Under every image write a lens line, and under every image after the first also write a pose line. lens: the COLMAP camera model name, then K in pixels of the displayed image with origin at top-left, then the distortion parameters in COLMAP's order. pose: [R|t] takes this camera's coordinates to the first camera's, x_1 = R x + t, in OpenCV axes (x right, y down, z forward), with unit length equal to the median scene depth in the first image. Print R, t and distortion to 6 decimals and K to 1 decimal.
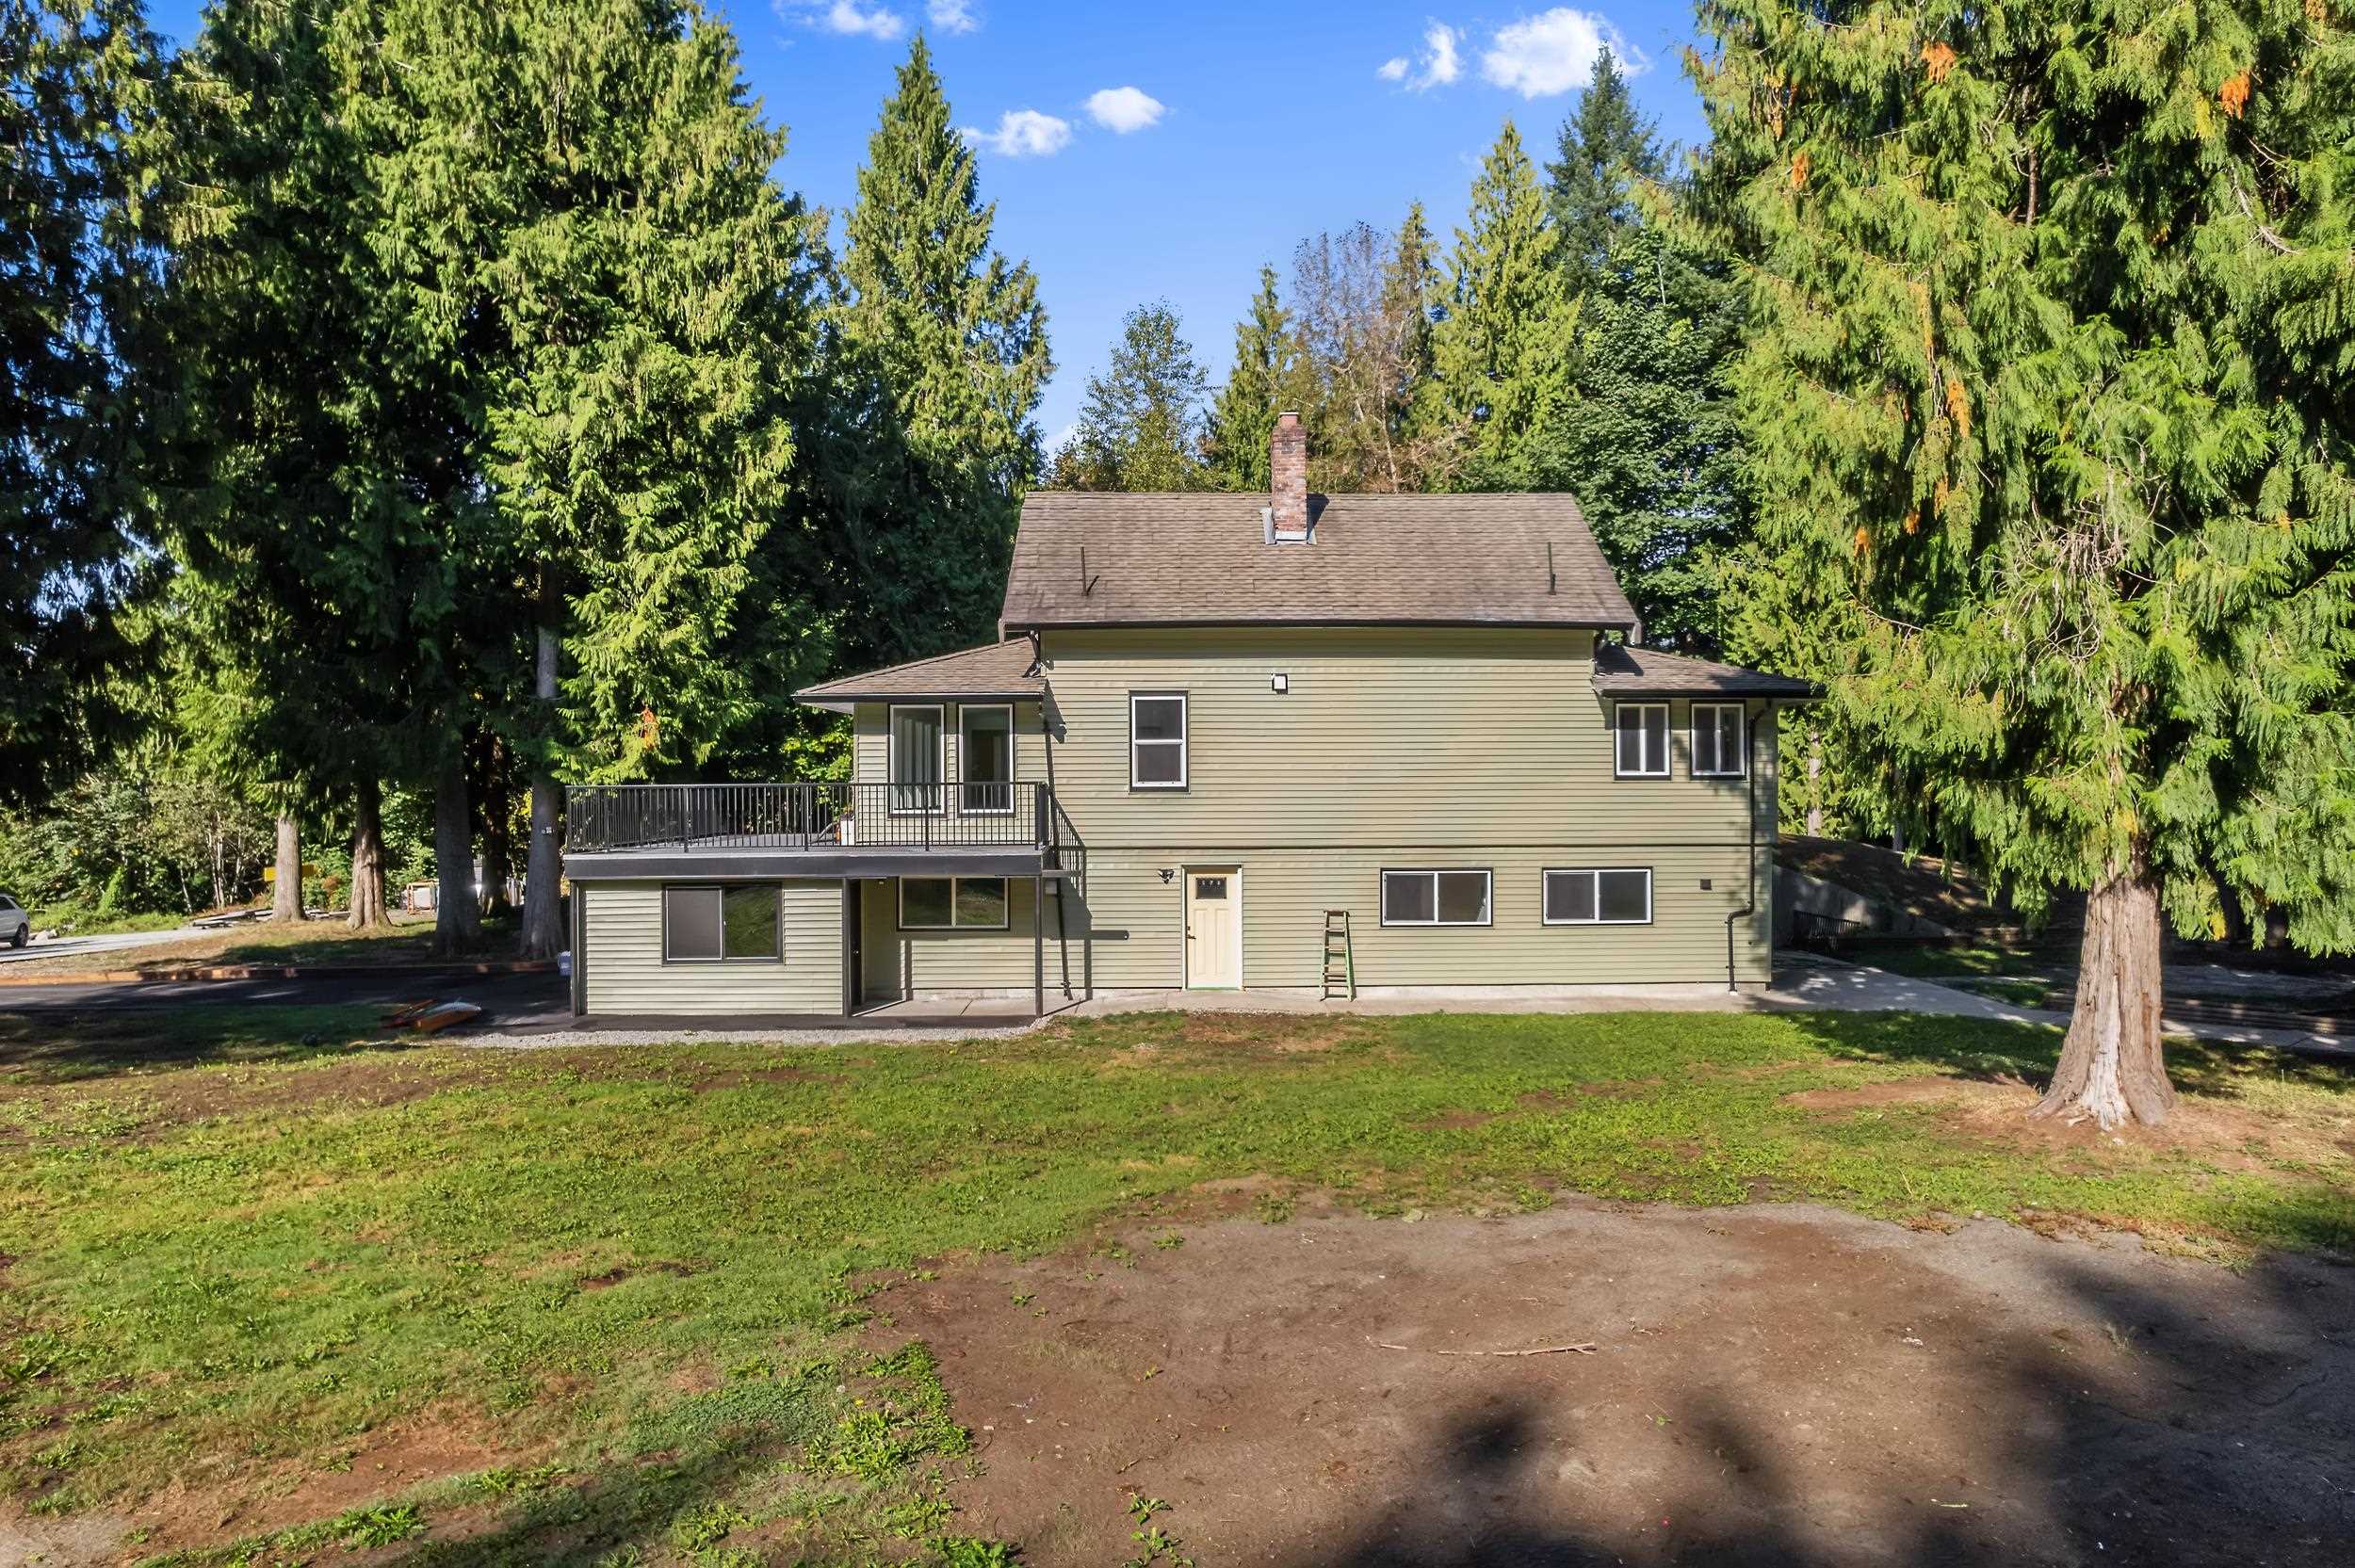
lens RADIAL K [[1484.7, 0, 1177.5], [0, 1484.7, 784.0], [0, 0, 1]] dist [-0.120303, 0.080476]
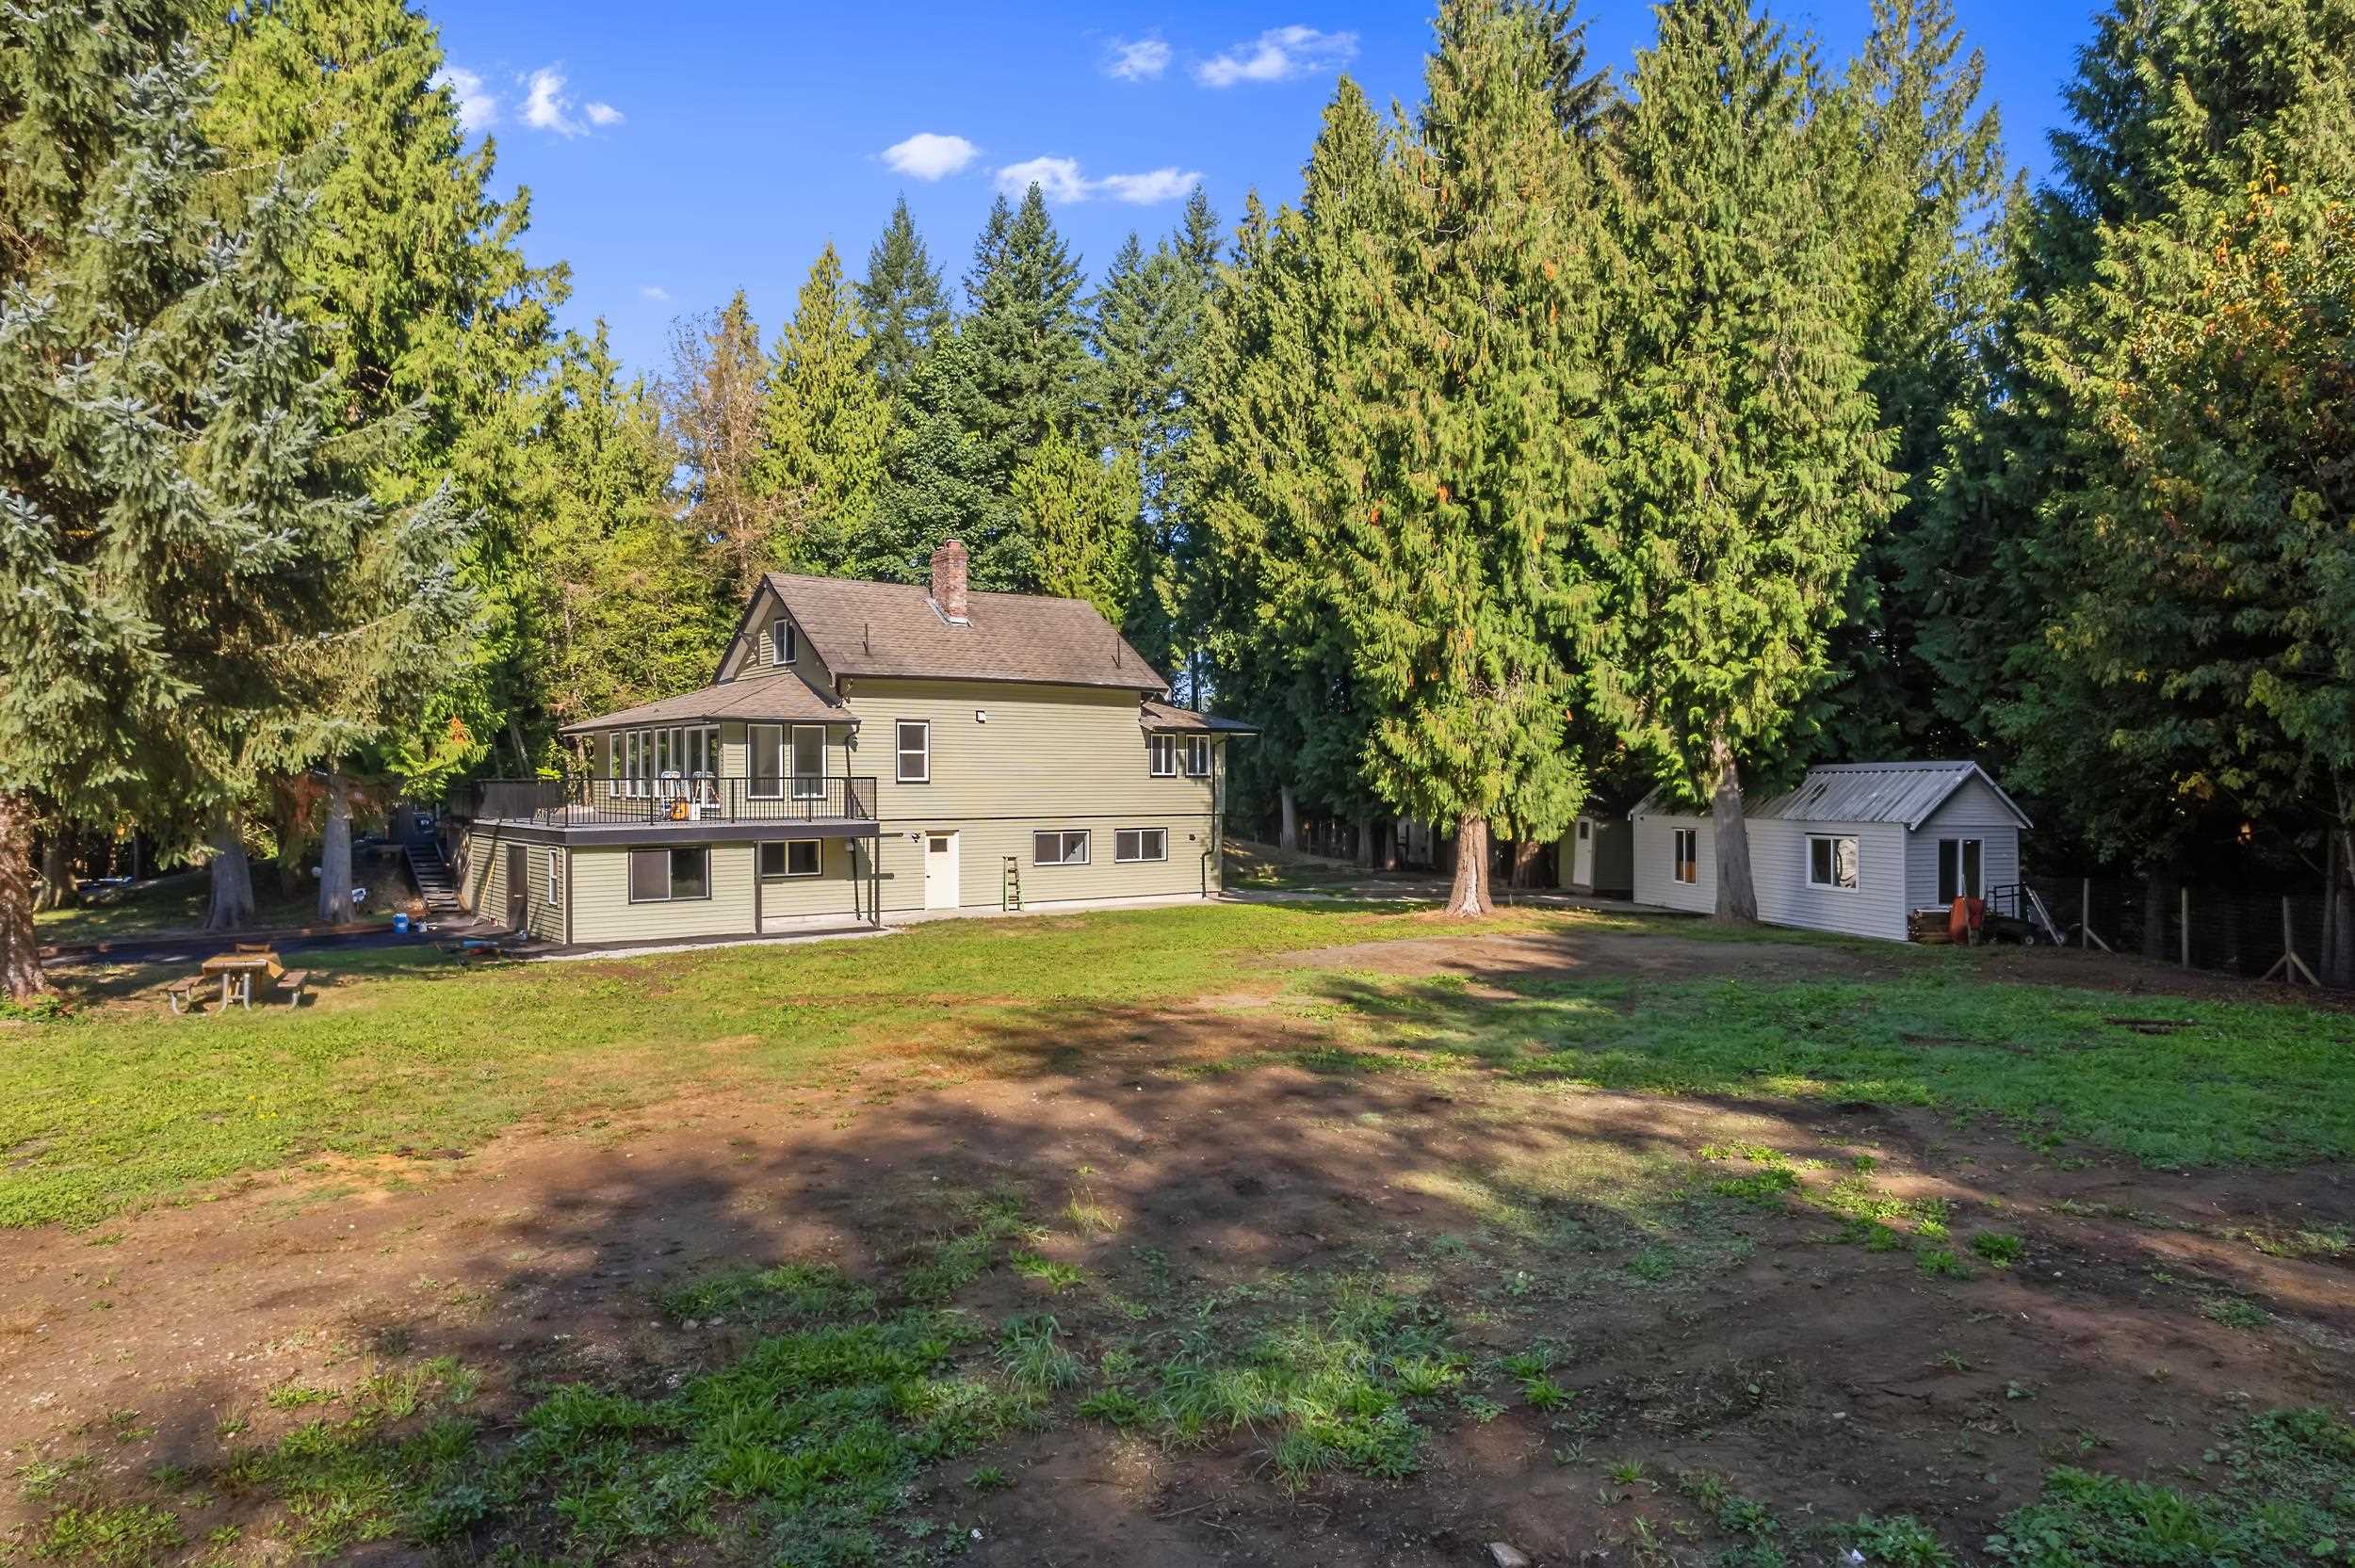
lens RADIAL K [[1484.7, 0, 1177.5], [0, 1484.7, 784.0], [0, 0, 1]] dist [-0.120303, 0.080476]
pose [[0.791235, 0.001688, 0.611510, -0.746309], [-0.001609, 0.999998, -0.000679, 0.006026], [-0.611510, -0.000446, 0.791237, -0.405464]]
